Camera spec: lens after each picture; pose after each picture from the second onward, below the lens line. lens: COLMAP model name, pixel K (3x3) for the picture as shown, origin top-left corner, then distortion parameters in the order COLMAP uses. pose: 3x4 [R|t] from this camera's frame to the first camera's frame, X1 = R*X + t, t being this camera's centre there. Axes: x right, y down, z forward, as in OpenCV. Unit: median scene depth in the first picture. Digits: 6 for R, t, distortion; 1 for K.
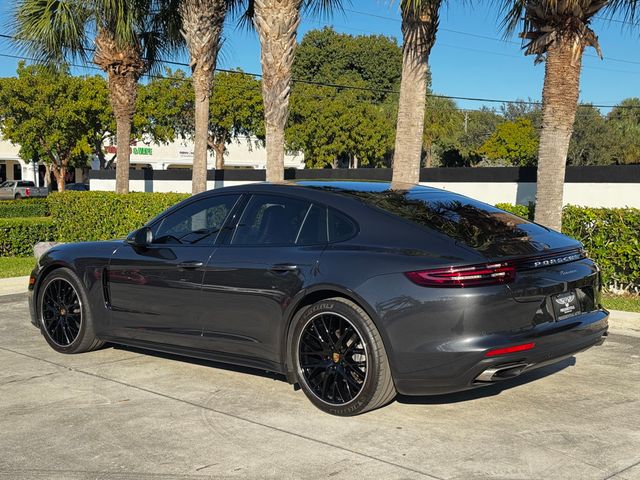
lens RADIAL K [[887.0, 0, 323.3], [0, 887.0, 243.4], [0, 0, 1]] dist [0.125965, 0.000000]
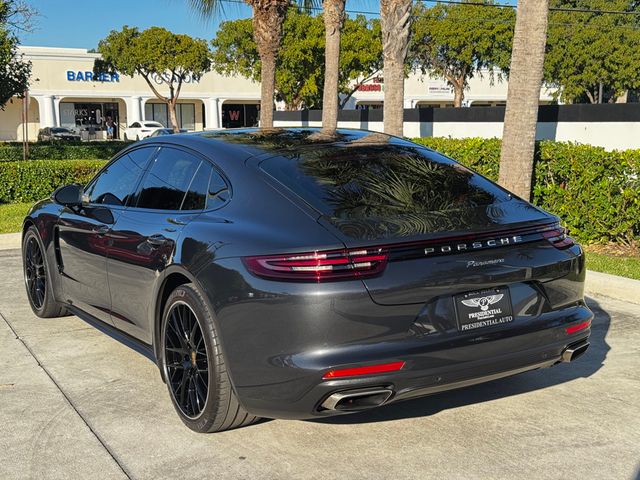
lens RADIAL K [[887.0, 0, 317.2], [0, 887.0, 250.0], [0, 0, 1]] dist [0.125965, 0.000000]
pose [[0.953119, 0.035894, -0.300458, 0.130289], [-0.012264, 0.996706, 0.080167, -0.011961], [0.302346, -0.072724, 0.950420, 0.104990]]
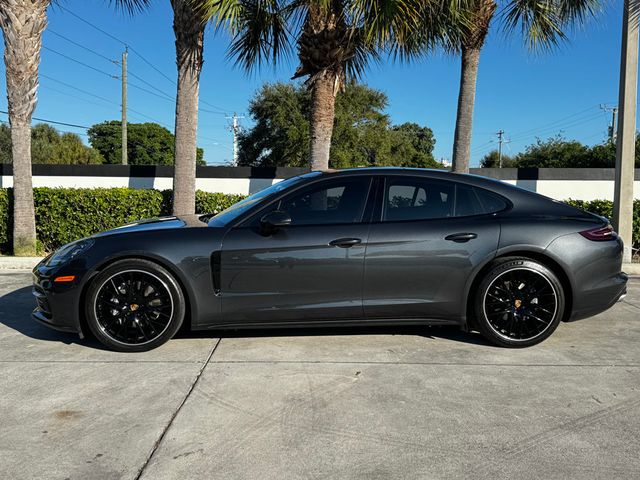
lens RADIAL K [[639.5, 0, 321.3], [0, 639.5, 241.7], [0, 0, 1]] dist [0.009258, 0.000000]
pose [[0.702841, -0.053556, 0.709328, -0.307326], [0.041227, 0.998552, 0.034543, -0.002247], [-0.710151, 0.004965, 0.704032, 0.200427]]
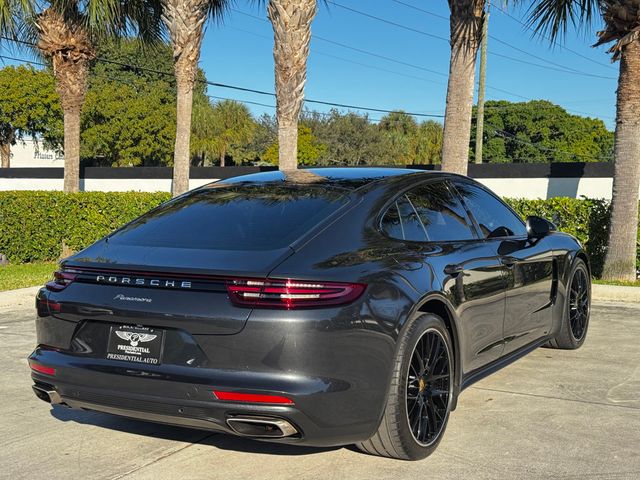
lens RADIAL K [[887.0, 0, 317.0], [0, 887.0, 244.5], [0, 0, 1]] dist [0.125965, 0.000000]
pose [[0.961186, -0.017941, 0.275316, -0.258748], [0.019808, 0.999796, -0.004001, 0.005948], [-0.275188, 0.009299, 0.961345, 0.061729]]
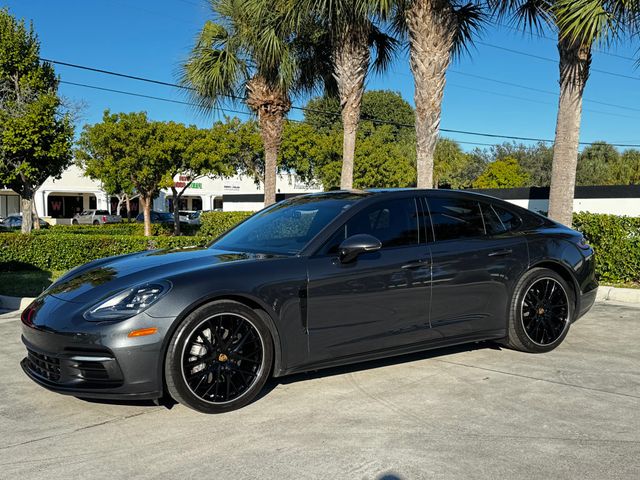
lens RADIAL K [[736.2, 0, 319.7], [0, 736.2, 242.7], [0, 0, 1]] dist [0.108299, 0.000000]
pose [[0.999996, -0.001511, -0.002312, -0.170548], [0.001445, 0.999603, -0.028142, 0.013052], [0.002354, 0.028139, 0.999601, 0.025071]]
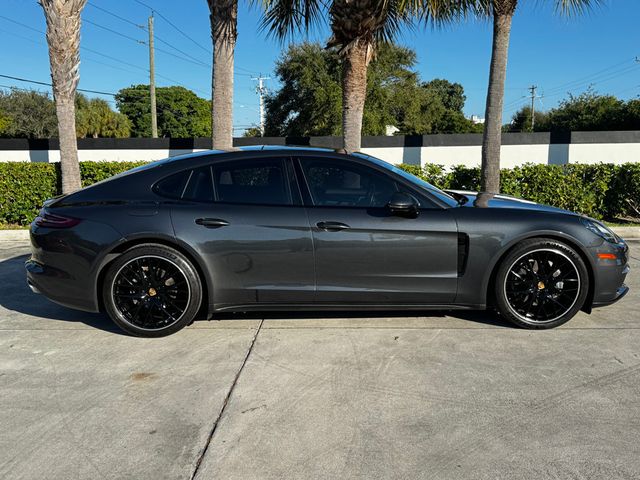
lens RADIAL K [[639.5, 0, 321.7], [0, 639.5, 253.5], [0, 0, 1]] dist [0.009258, 0.000000]
pose [[0.731671, -0.118800, 0.671226, -0.329461], [0.059155, 0.992047, 0.111100, -0.011144], [-0.679086, -0.041582, 0.732880, 0.187323]]
